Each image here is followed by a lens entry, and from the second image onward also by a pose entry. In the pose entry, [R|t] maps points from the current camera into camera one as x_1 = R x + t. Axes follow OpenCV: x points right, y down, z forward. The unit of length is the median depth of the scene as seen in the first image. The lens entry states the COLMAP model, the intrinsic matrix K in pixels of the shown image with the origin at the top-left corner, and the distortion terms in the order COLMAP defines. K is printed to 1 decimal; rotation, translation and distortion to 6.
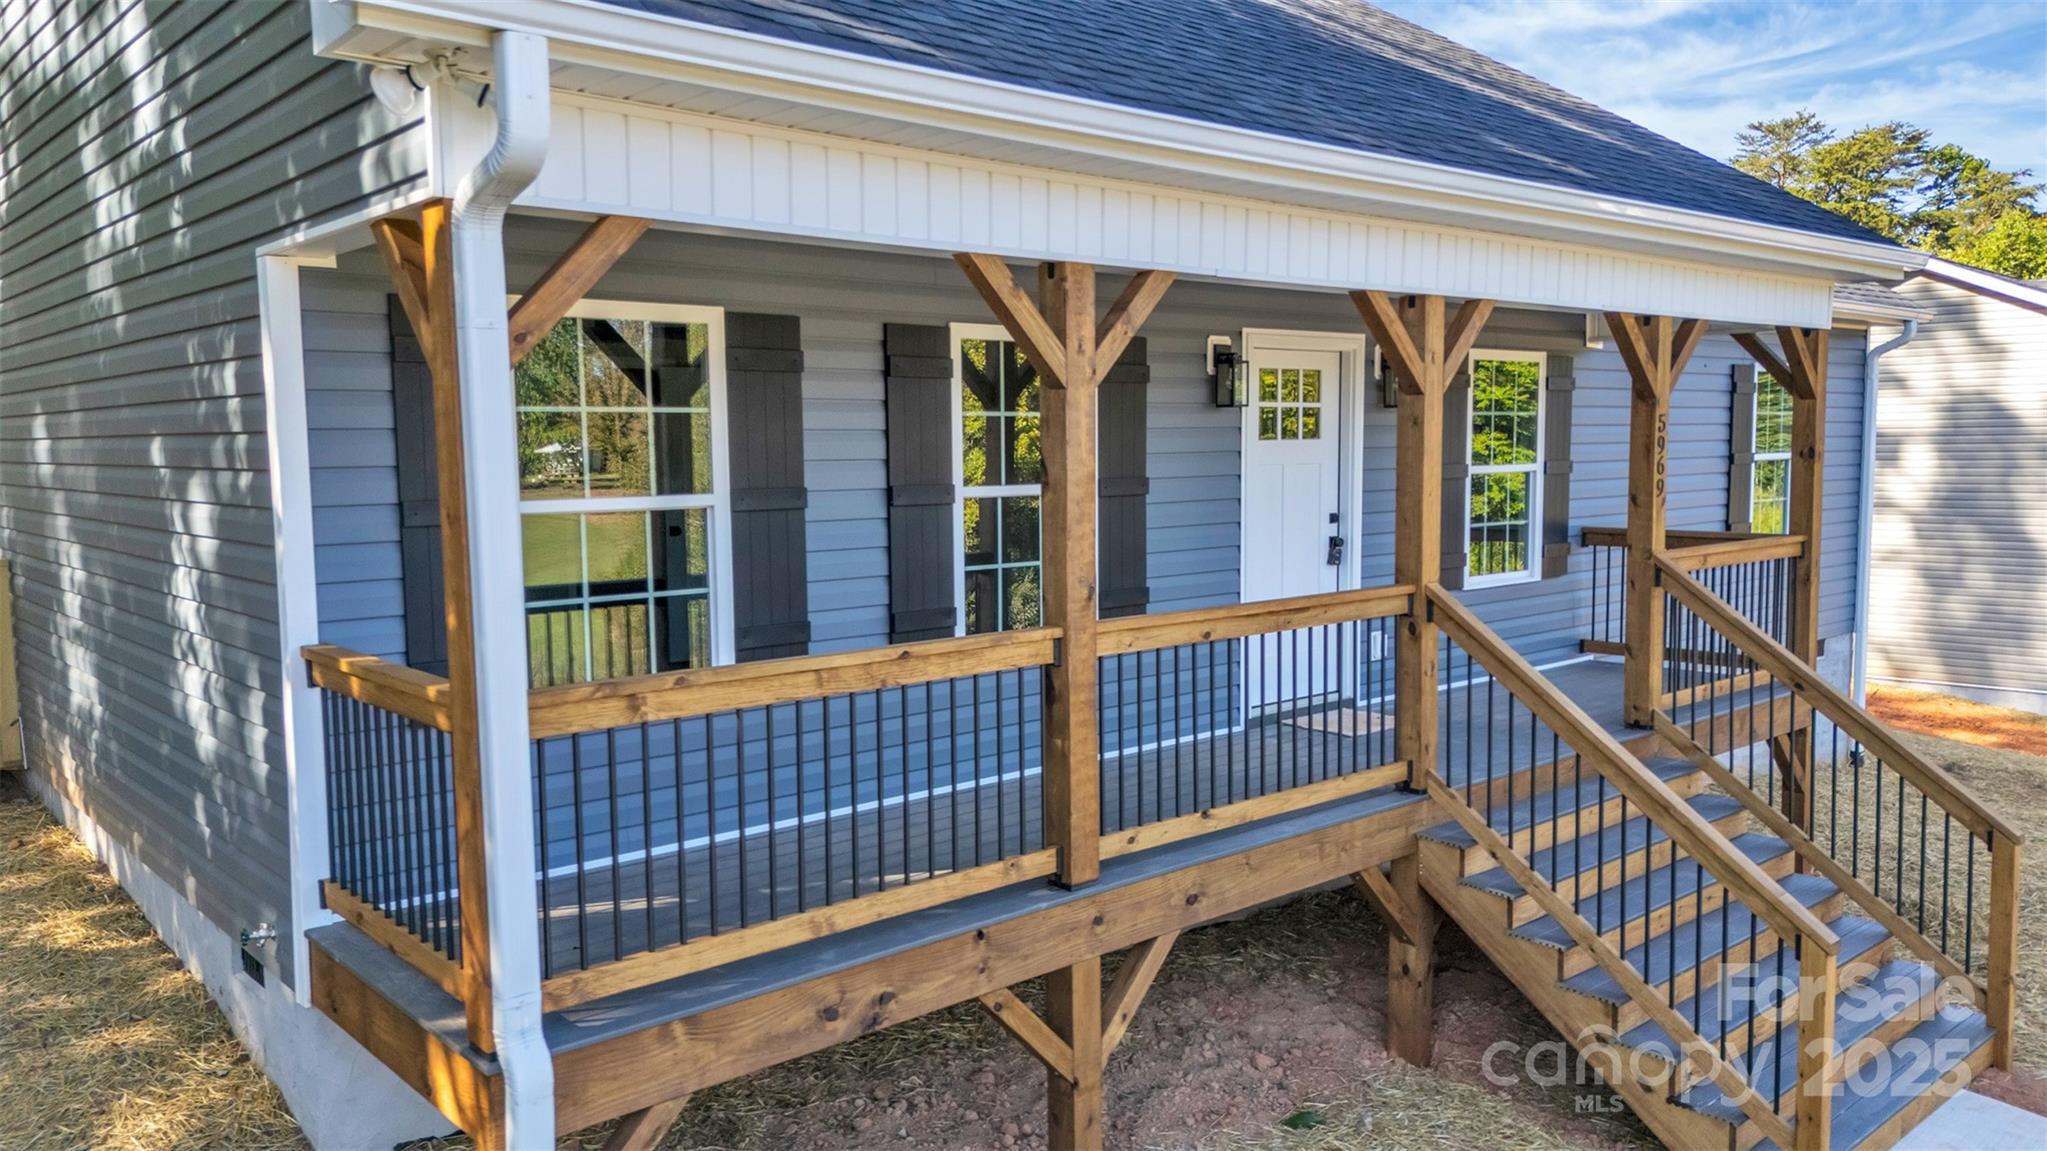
lens RADIAL K [[1529.7, 0, 1006.5], [0, 1529.7, 569.3], [0, 0, 1]] dist [0.062552, -0.076268]
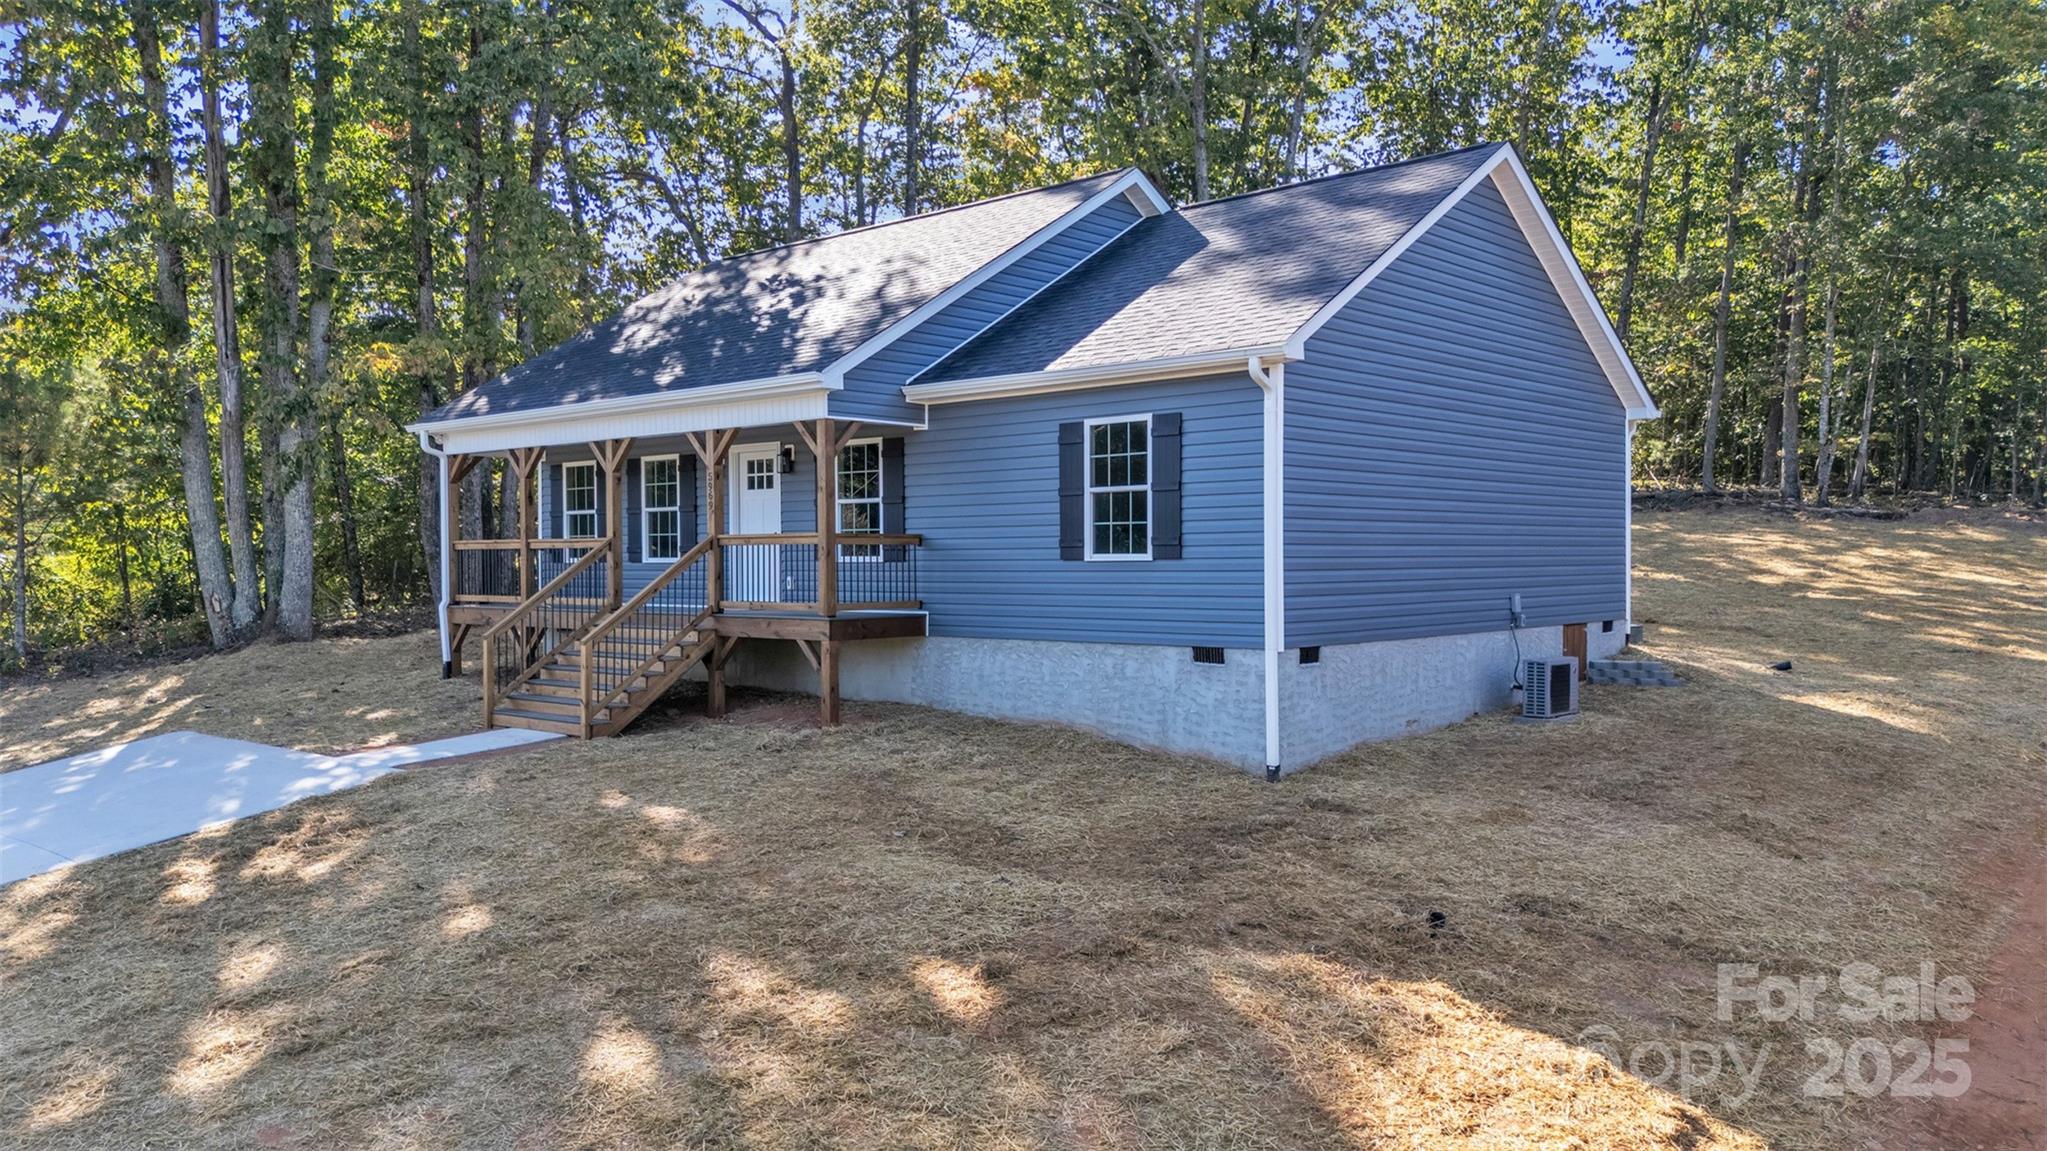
lens RADIAL K [[1529.7, 0, 1026.7], [0, 1529.7, 586.9], [0, 0, 1]] dist [0.062552, -0.076268]
pose [[0.144175, 0.014671, -0.989444, 2.598008], [-0.074207, 0.997235, 0.003973, 0.025967], [0.986766, 0.072851, 0.144865, 1.083950]]
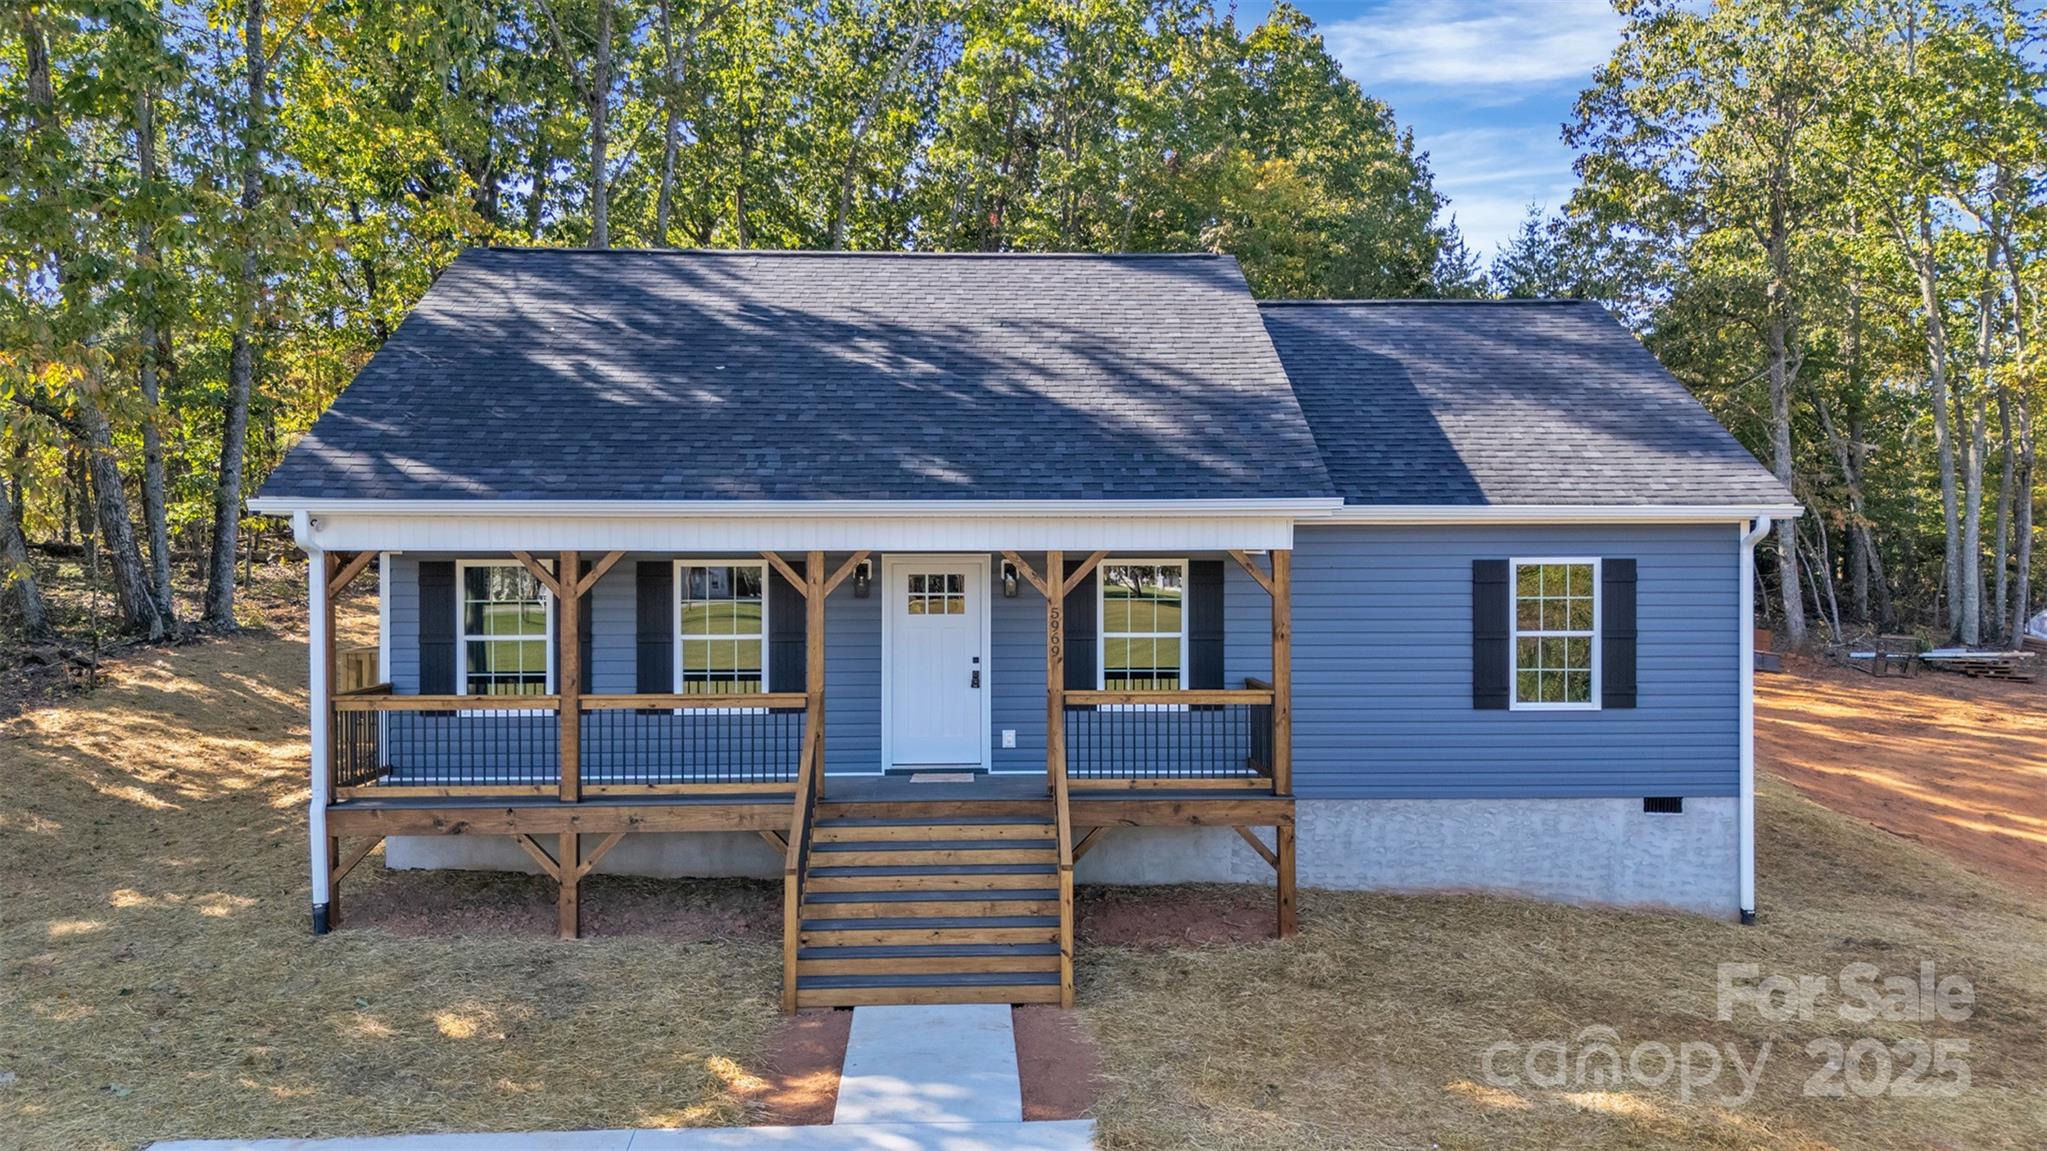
lens RADIAL K [[1529.7, 0, 1011.7], [0, 1529.7, 571.2], [0, 0, 1]] dist [0.062552, -0.076268]
pose [[0.786788, 0.000724, -0.617223, 1.356376], [-0.044862, 0.997421, -0.056016, -0.039391], [0.615591, 0.071762, 0.784791, -0.338437]]
